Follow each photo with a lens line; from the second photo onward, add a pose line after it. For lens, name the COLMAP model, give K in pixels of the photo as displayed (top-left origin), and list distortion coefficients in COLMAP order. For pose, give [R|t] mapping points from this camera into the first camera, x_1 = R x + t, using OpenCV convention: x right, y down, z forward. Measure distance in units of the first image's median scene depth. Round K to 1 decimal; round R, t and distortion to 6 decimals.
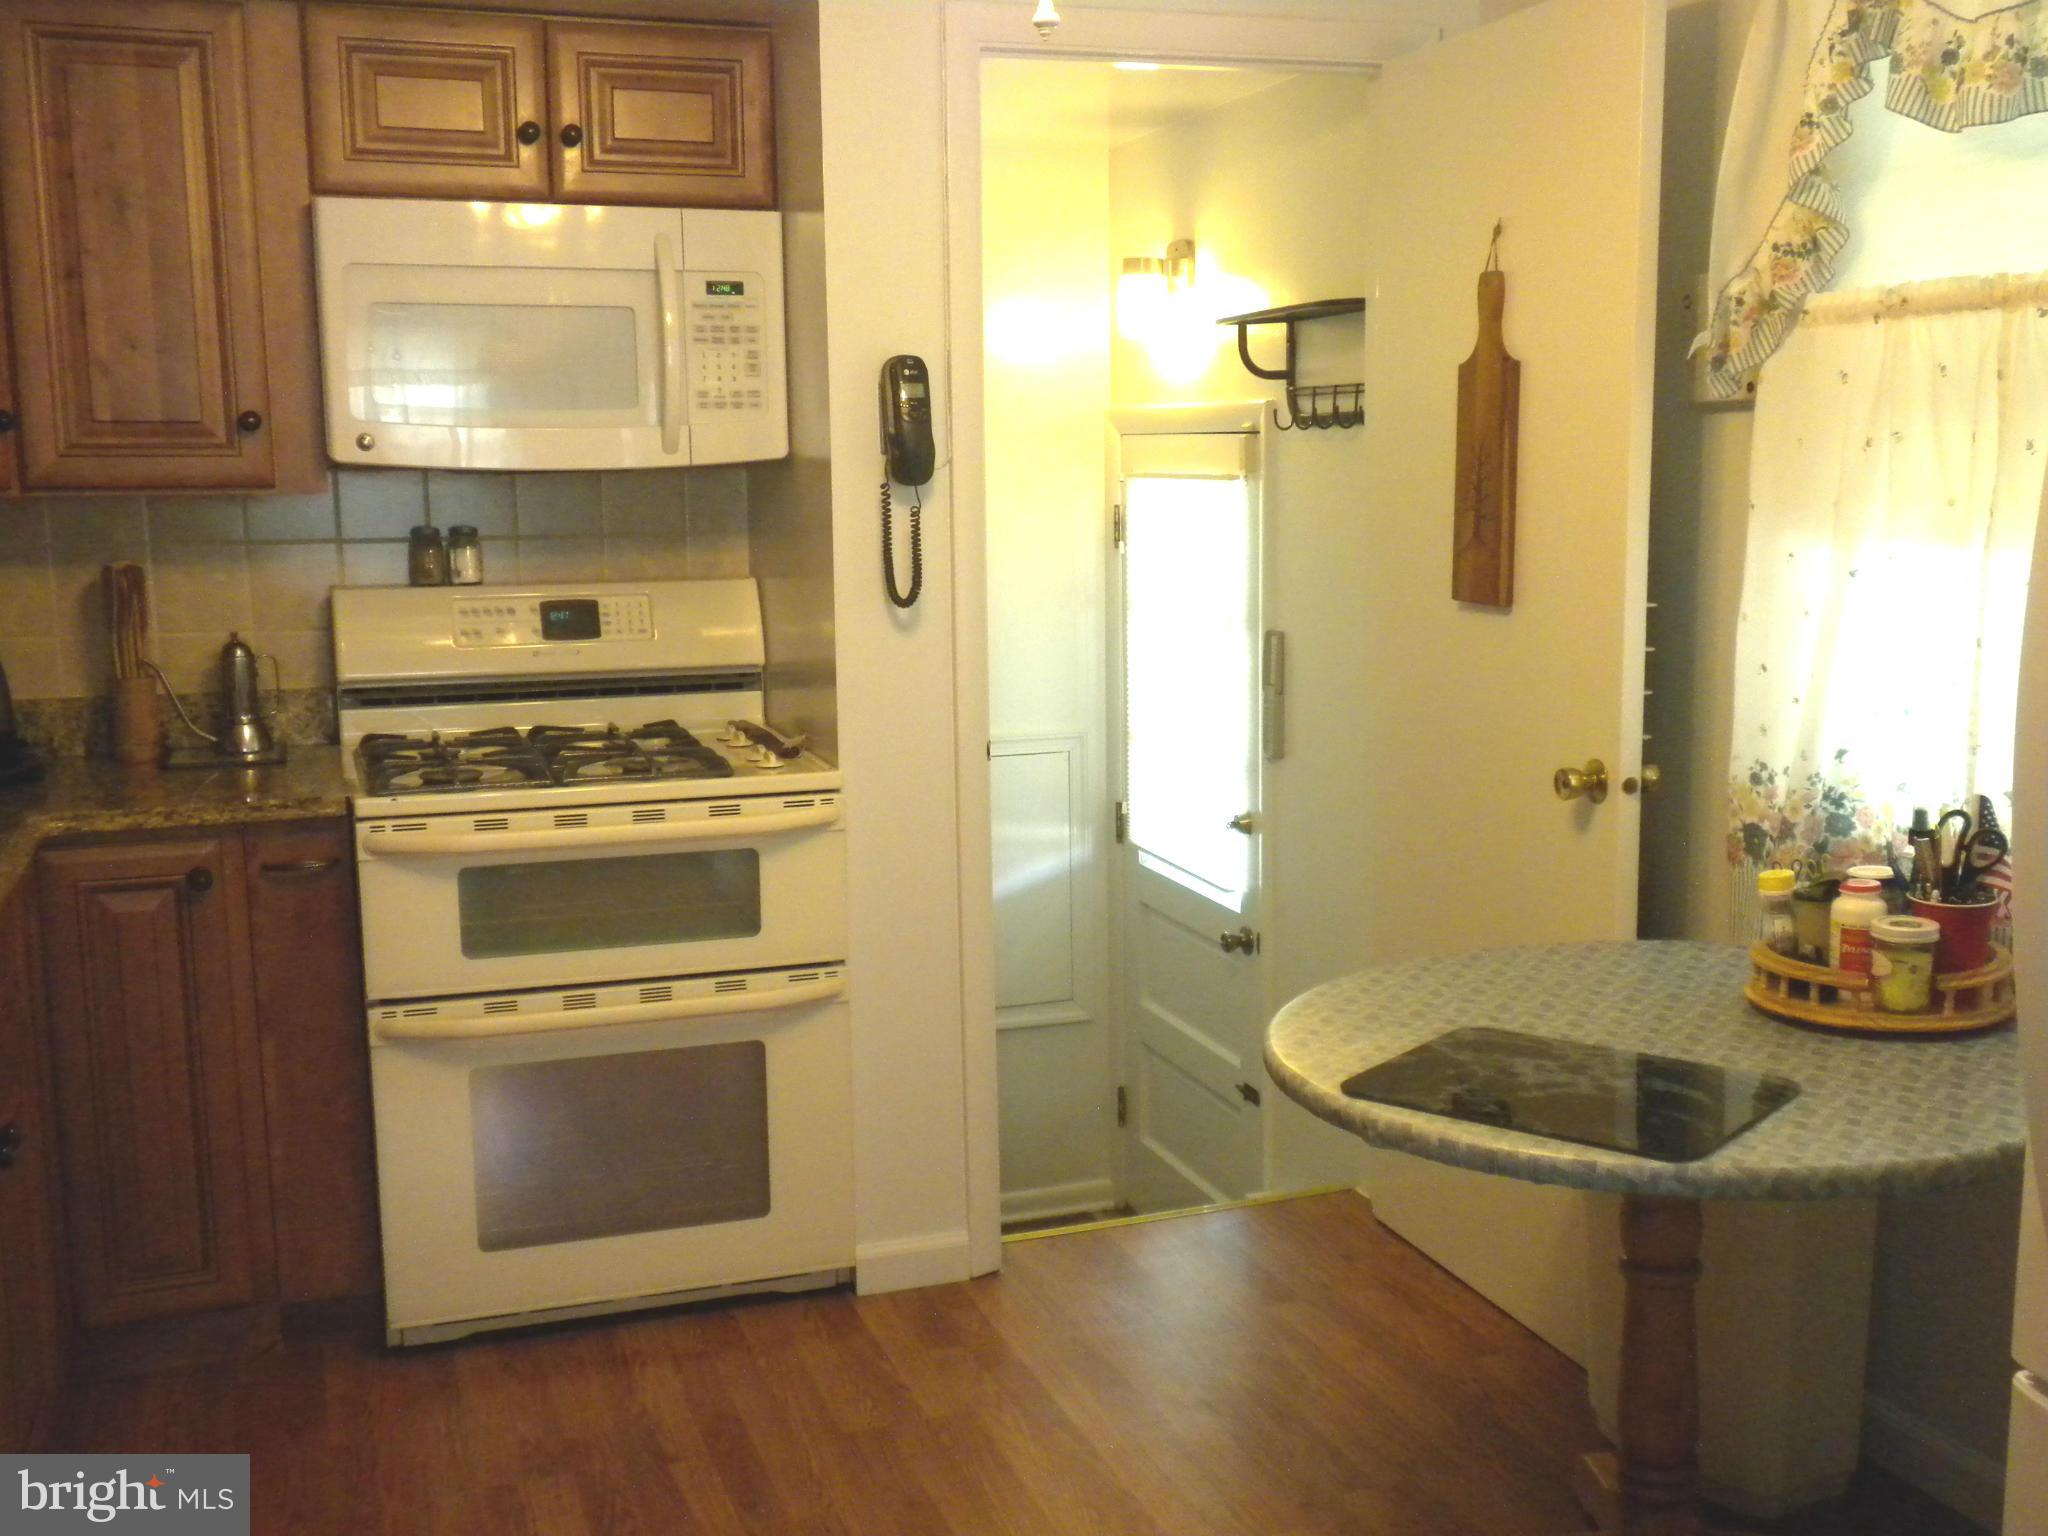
lens RADIAL K [[2097.9, 0, 1024.0], [0, 2097.9, 768.0], [0, 0, 1]] dist [0.009188, -0.028237]
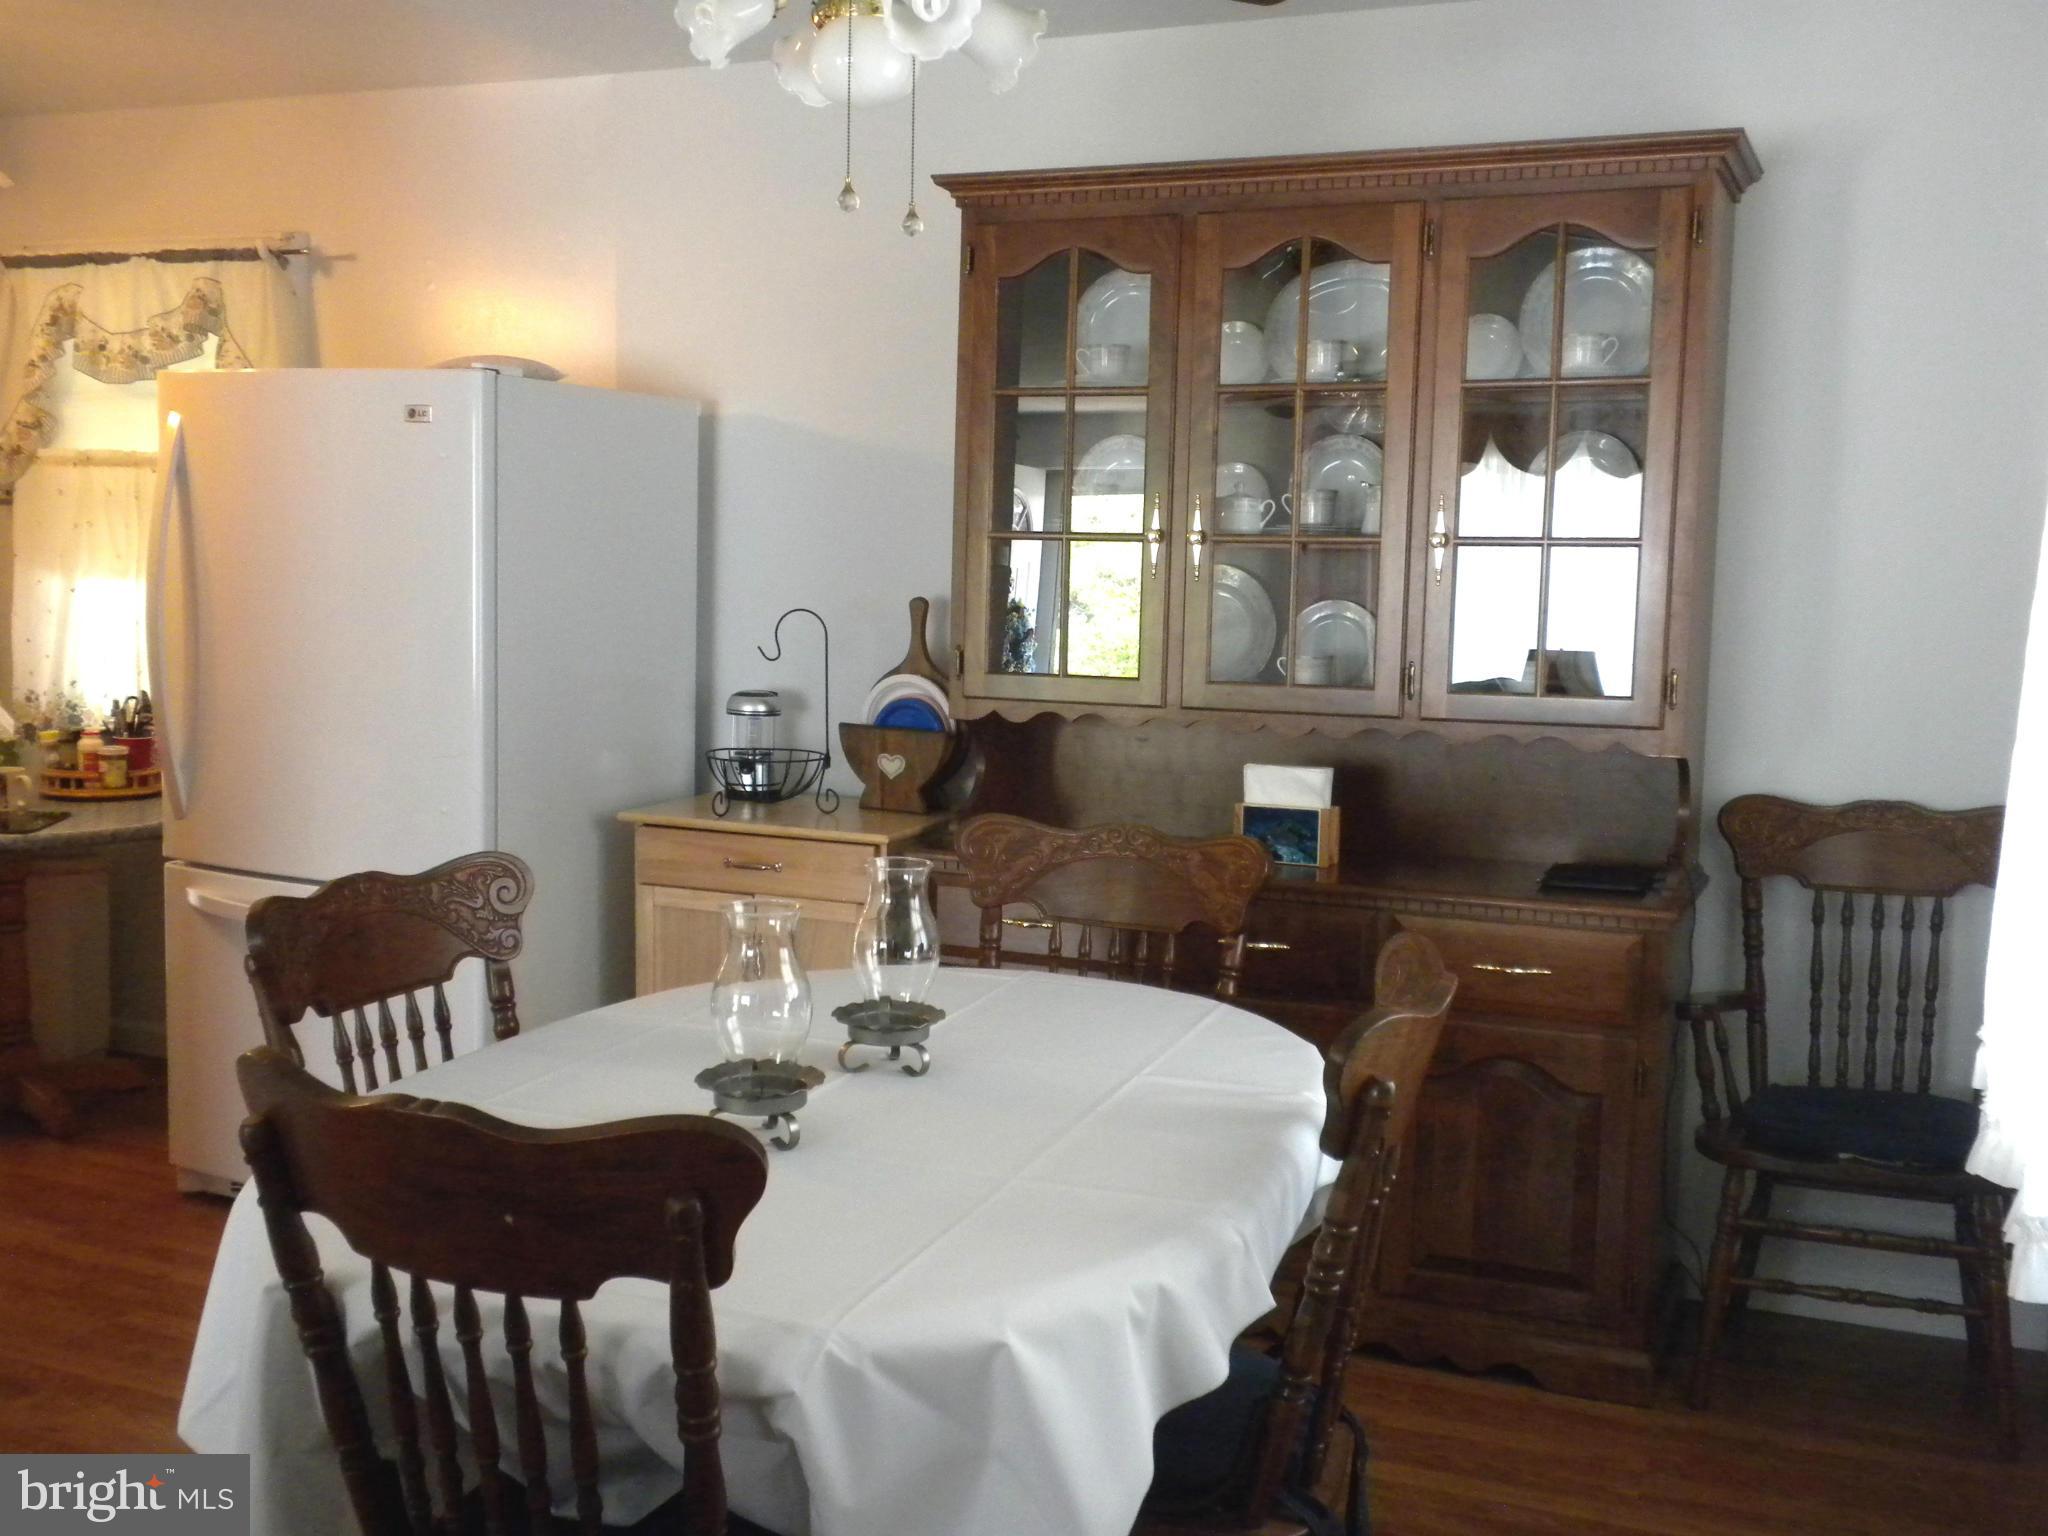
lens RADIAL K [[2097.9, 0, 1024.0], [0, 2097.9, 768.0], [0, 0, 1]] dist [0.009188, -0.028237]
pose [[0.685537, -0.056747, 0.725822, -0.312422], [0.076669, 0.997041, 0.005539, 0.094224], [-0.723989, 0.051851, 0.687860, -0.717651]]
